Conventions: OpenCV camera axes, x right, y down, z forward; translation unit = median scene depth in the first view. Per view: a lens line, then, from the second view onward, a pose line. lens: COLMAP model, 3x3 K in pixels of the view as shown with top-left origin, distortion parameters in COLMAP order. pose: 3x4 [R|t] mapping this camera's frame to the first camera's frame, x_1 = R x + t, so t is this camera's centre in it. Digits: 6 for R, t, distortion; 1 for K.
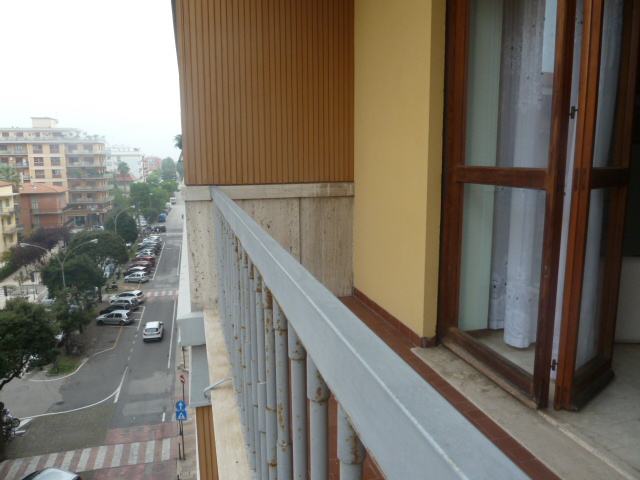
lens RADIAL K [[486.3, 0, 321.1], [0, 486.3, 239.4], [0, 0, 1]] dist [-0.016418, -0.007711]
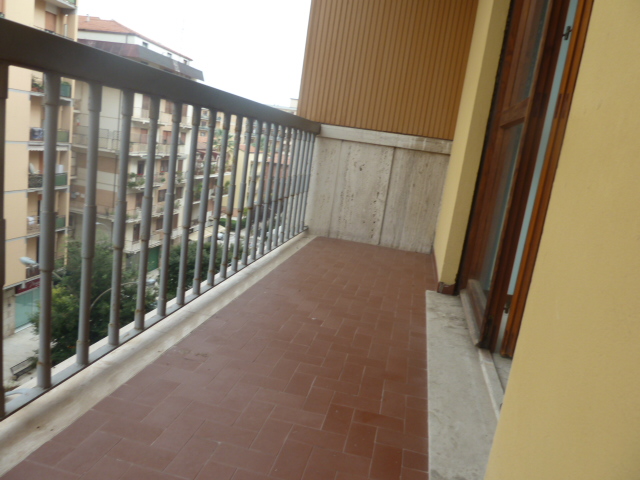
lens RADIAL K [[486.3, 0, 320.7], [0, 486.3, 239.1], [0, 0, 1]] dist [-0.016418, -0.007711]
pose [[0.878982, 0.216167, -0.425045, 0.303479], [-0.217913, 0.974922, 0.045181, 0.094673], [0.424152, 0.052910, 0.904044, -0.006179]]
